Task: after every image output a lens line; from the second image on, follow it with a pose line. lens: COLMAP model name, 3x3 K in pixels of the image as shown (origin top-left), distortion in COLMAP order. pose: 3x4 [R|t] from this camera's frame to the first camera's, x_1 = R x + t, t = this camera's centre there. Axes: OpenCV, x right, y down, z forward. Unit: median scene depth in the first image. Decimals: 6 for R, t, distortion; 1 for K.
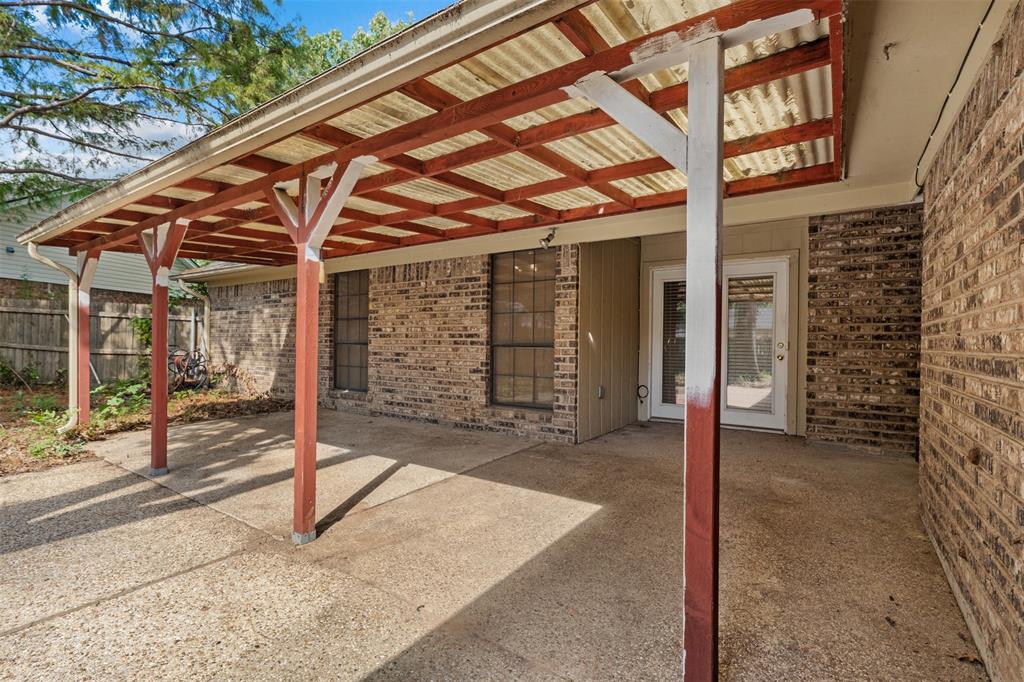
lens RADIAL K [[470.8, 0, 511.7], [0, 470.8, 342.9], [0, 0, 1]] dist [0.000398, -0.000069]
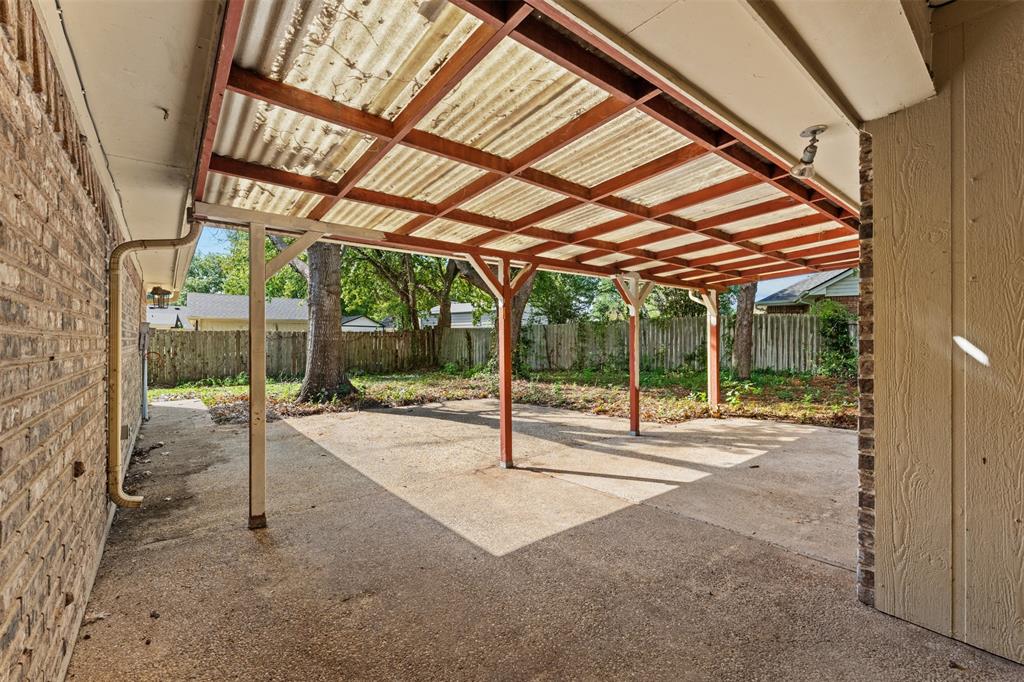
lens RADIAL K [[429.1, 0, 513.0], [0, 429.1, 340.6], [0, 0, 1]] dist [-0.000603, 0.000003]
pose [[-0.271449, -0.008353, -0.962416, 0.734737], [-0.002977, 0.999965, -0.007839, -0.022566], [0.962448, 0.000737, -0.271465, 0.986732]]
